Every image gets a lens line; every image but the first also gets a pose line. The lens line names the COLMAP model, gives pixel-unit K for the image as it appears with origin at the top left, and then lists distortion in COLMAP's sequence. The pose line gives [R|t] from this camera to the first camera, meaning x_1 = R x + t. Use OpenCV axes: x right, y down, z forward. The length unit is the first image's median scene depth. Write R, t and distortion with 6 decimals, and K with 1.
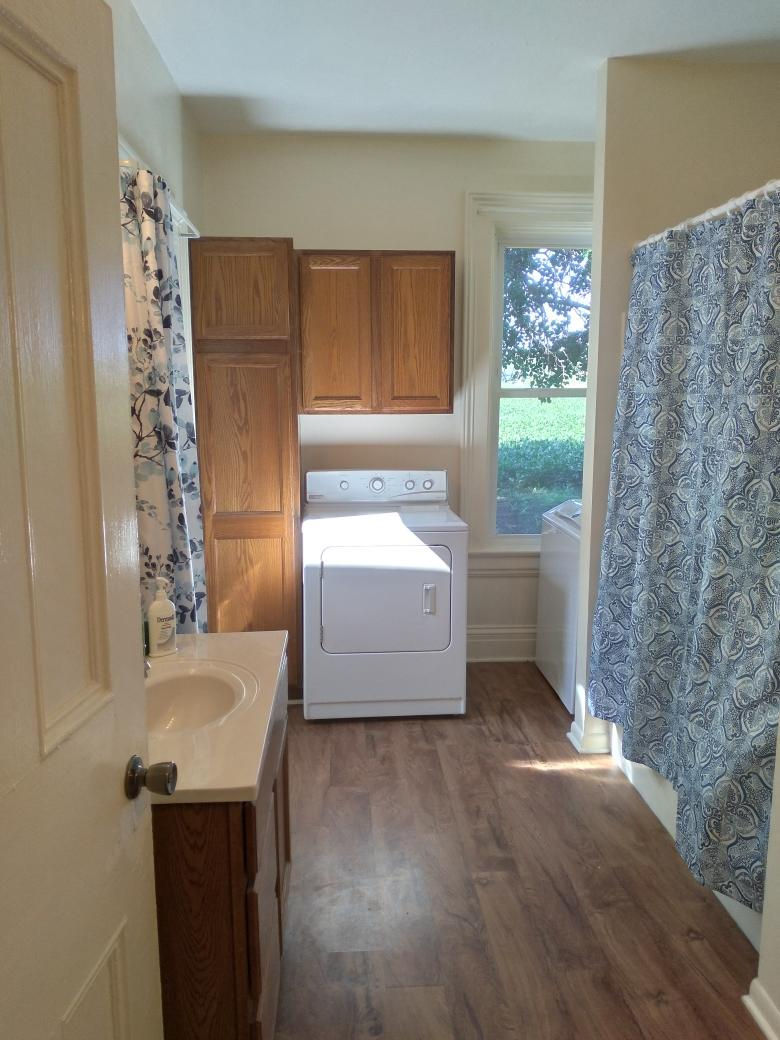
lens RADIAL K [[834.0, 0, 390.8], [0, 834.0, 547.2], [0, 0, 1]] dist [0.063150, -0.092433]
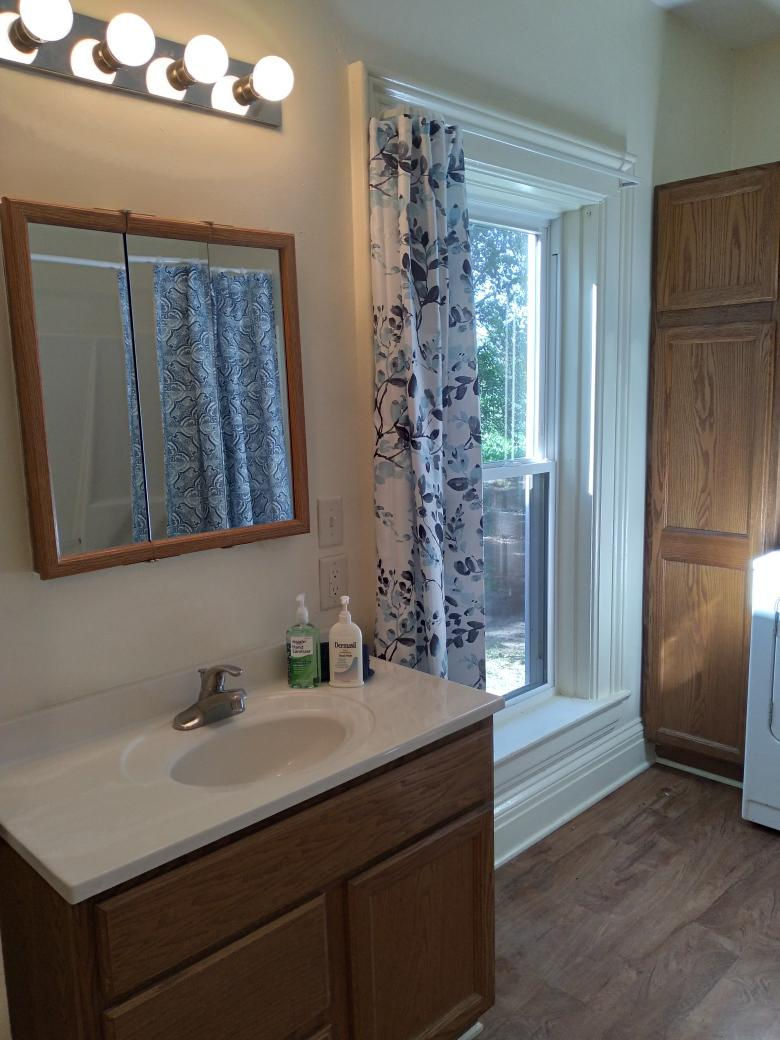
lens RADIAL K [[825.8, 0, 389.6], [0, 825.8, 538.5], [0, 0, 1]] dist [0.148196, -0.320873]
pose [[0.647741, 0.120200, -0.752318, 0.262447], [-0.117905, 0.991394, 0.056882, -0.052075], [0.752682, 0.051857, 0.656339, 0.320507]]
